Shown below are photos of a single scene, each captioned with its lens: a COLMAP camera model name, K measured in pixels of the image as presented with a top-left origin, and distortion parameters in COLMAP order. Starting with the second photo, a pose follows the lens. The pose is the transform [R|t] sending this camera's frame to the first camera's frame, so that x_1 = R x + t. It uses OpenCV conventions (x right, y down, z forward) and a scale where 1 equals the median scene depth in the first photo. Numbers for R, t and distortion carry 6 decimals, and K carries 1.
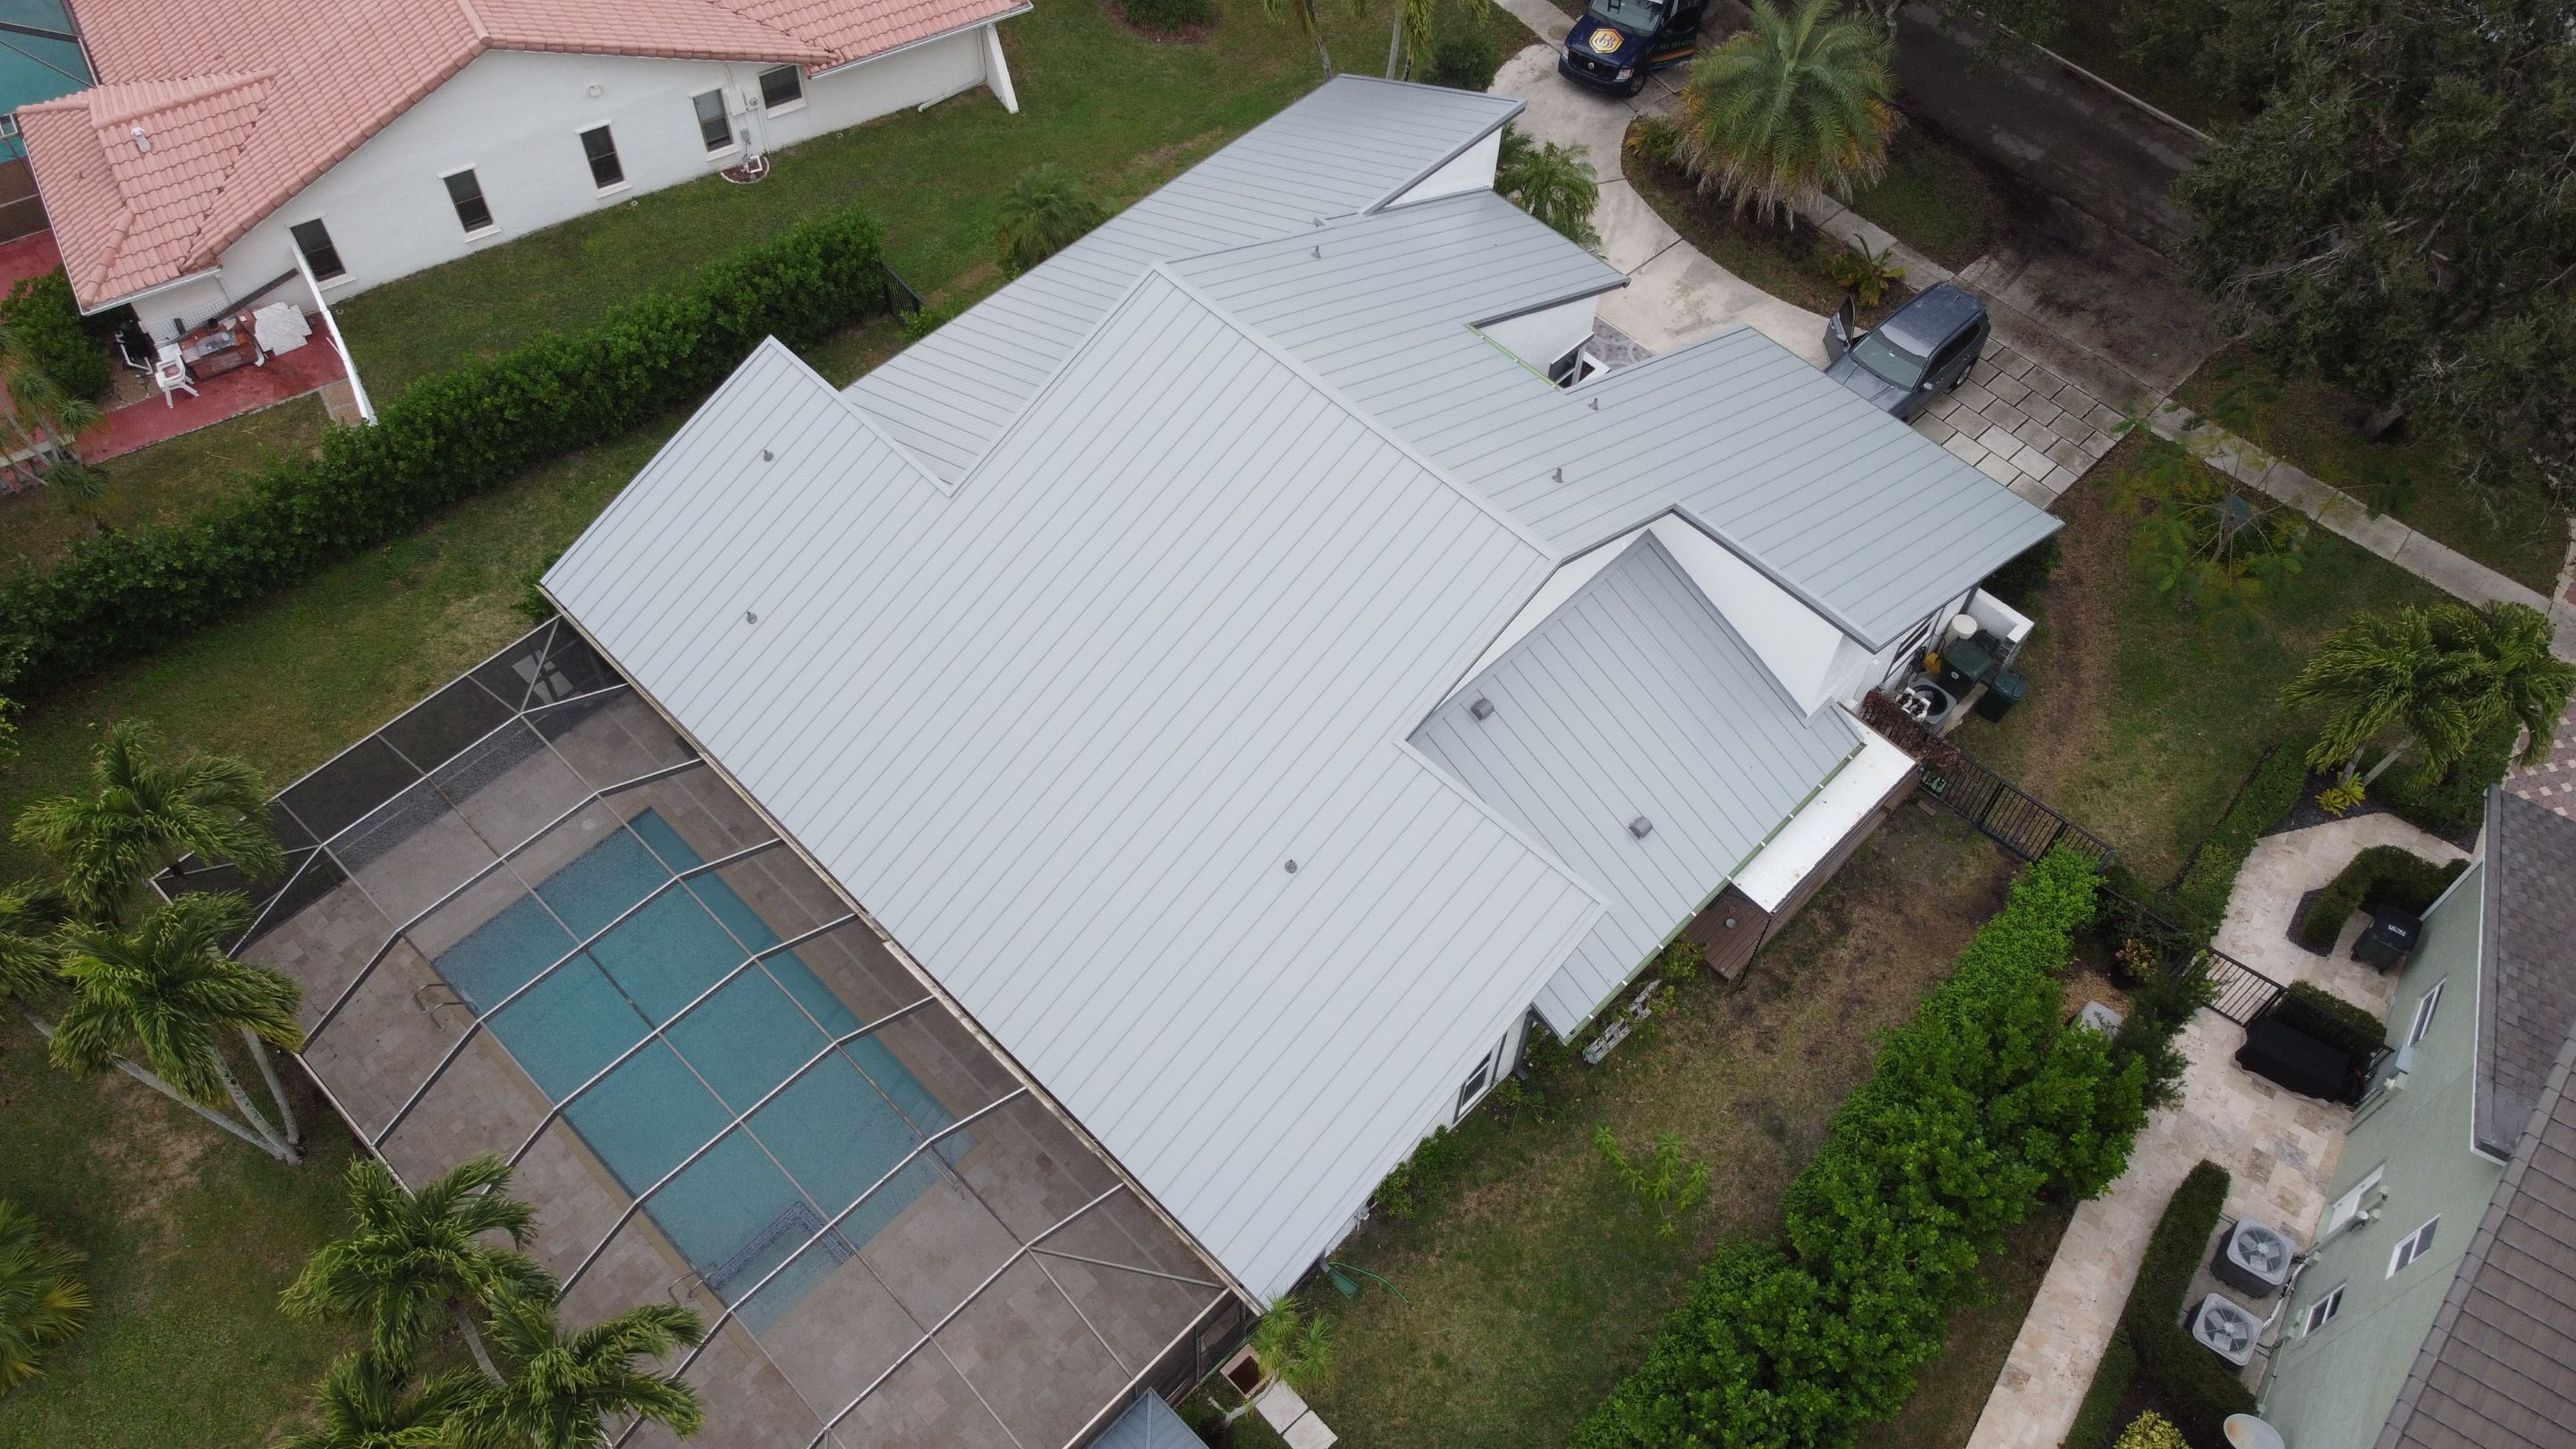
lens RADIAL K [[1933.9, 0, 1279.9], [0, 1933.9, 716.4], [0, 0, 1]] dist [-0.002857, 0.004973]
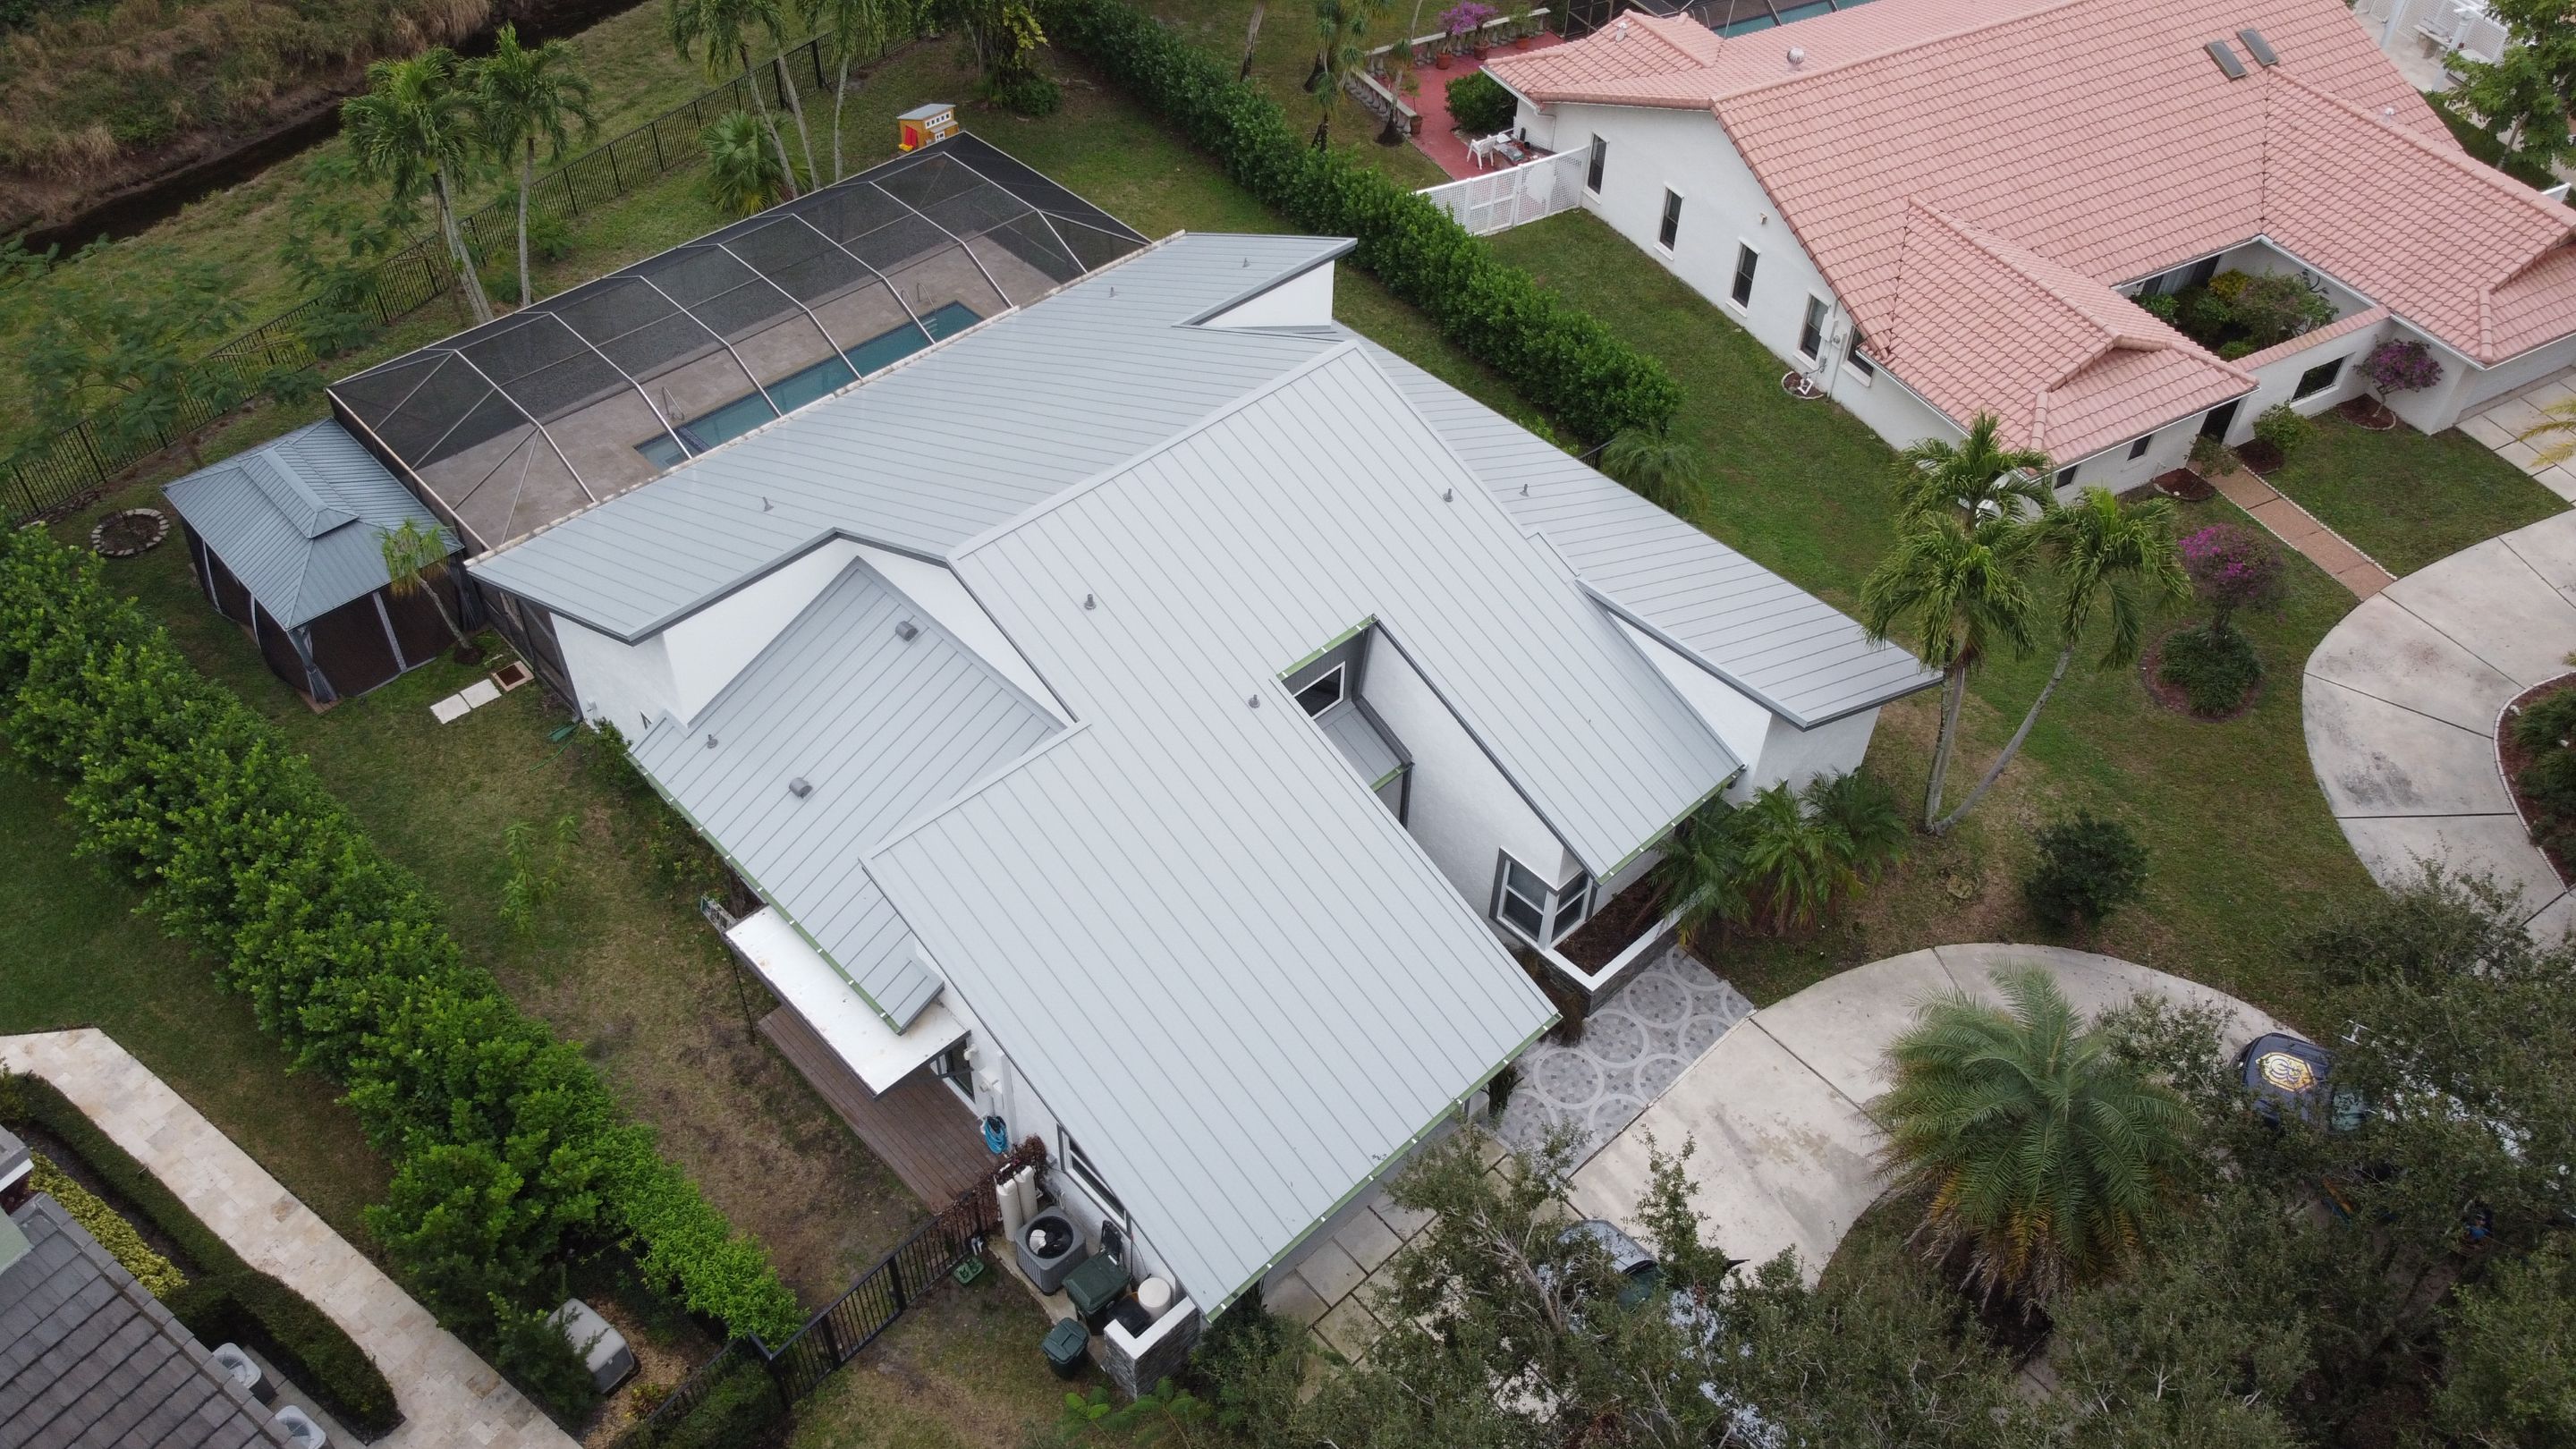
lens RADIAL K [[1933.9, 0, 1289.0], [0, 1933.9, 733.6], [0, 0, 1]] dist [-0.002857, 0.004973]
pose [[-0.026165, 0.685427, -0.727671, 0.682536], [-0.833342, 0.387095, 0.394587, -0.431545], [0.552138, 0.616723, 0.561067, 0.417998]]
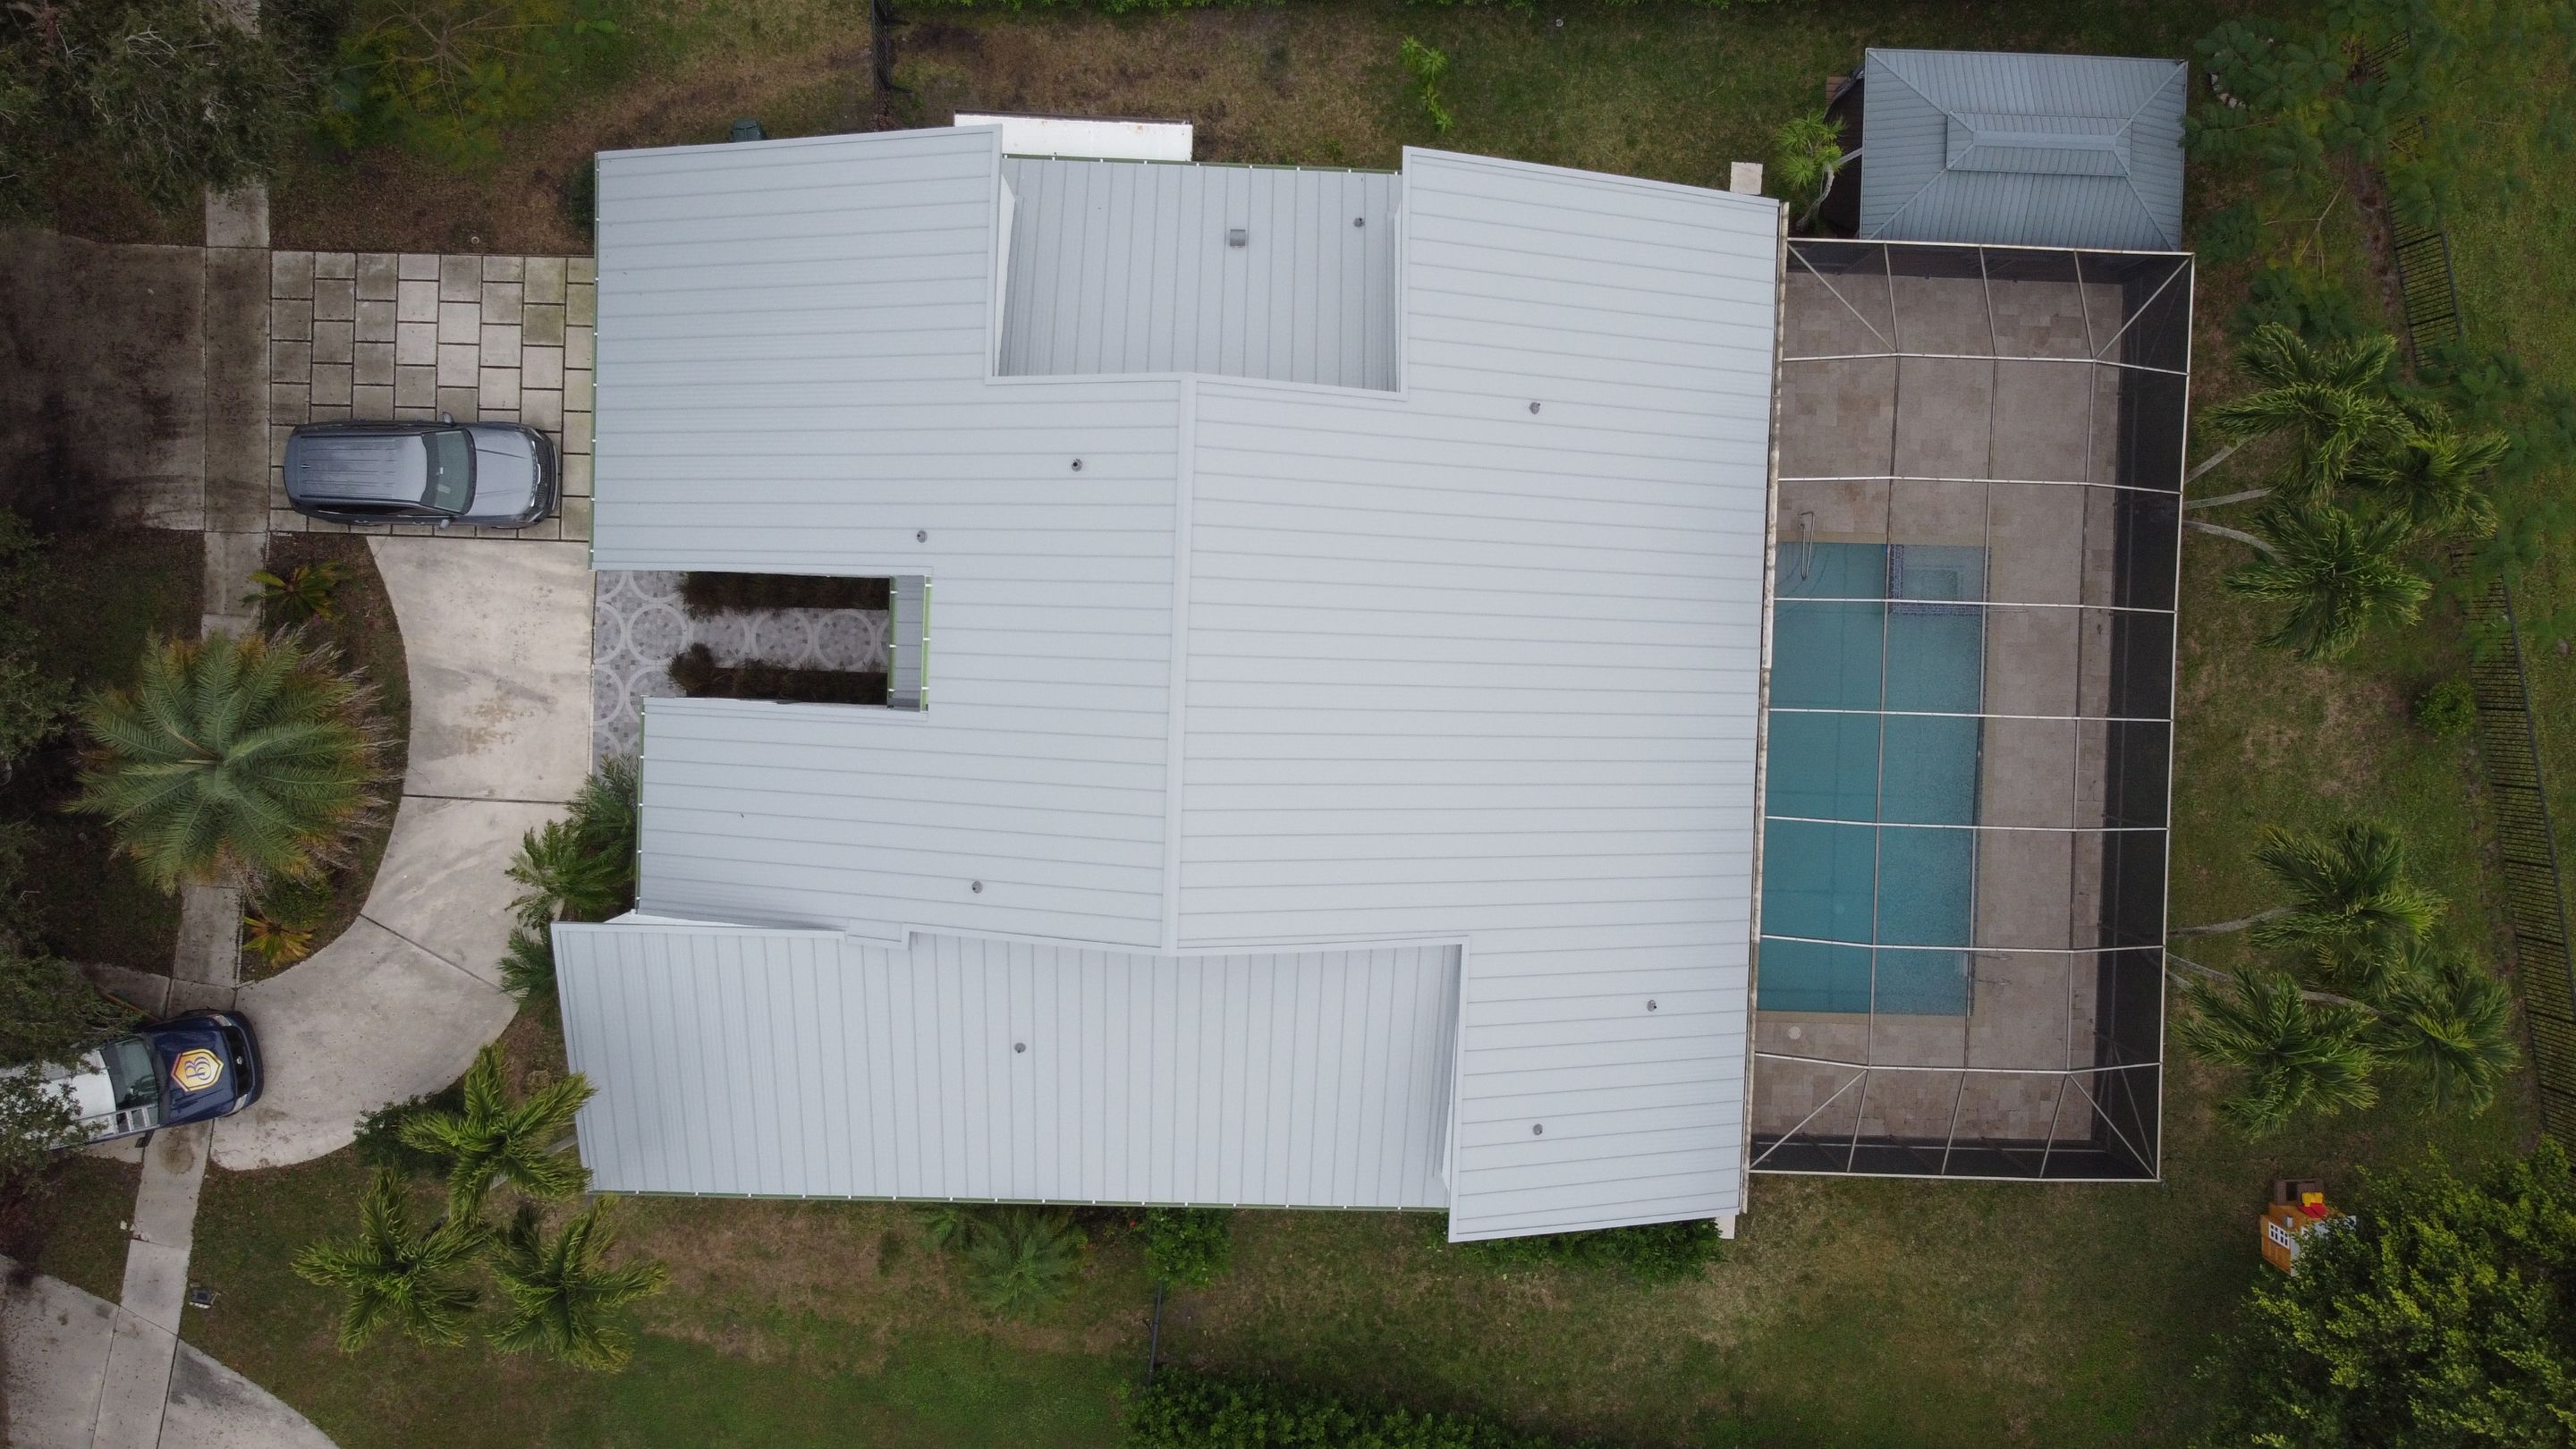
lens RADIAL K [[1933.9, 0, 1279.6], [0, 1933.9, 706.1], [0, 0, 1]] dist [-0.002857, 0.004973]
pose [[-0.679000, -0.731662, -0.060251, 0.033303], [0.578630, -0.583876, 0.569453, -0.527526], [-0.451826, 0.351795, 0.819813, 0.147654]]
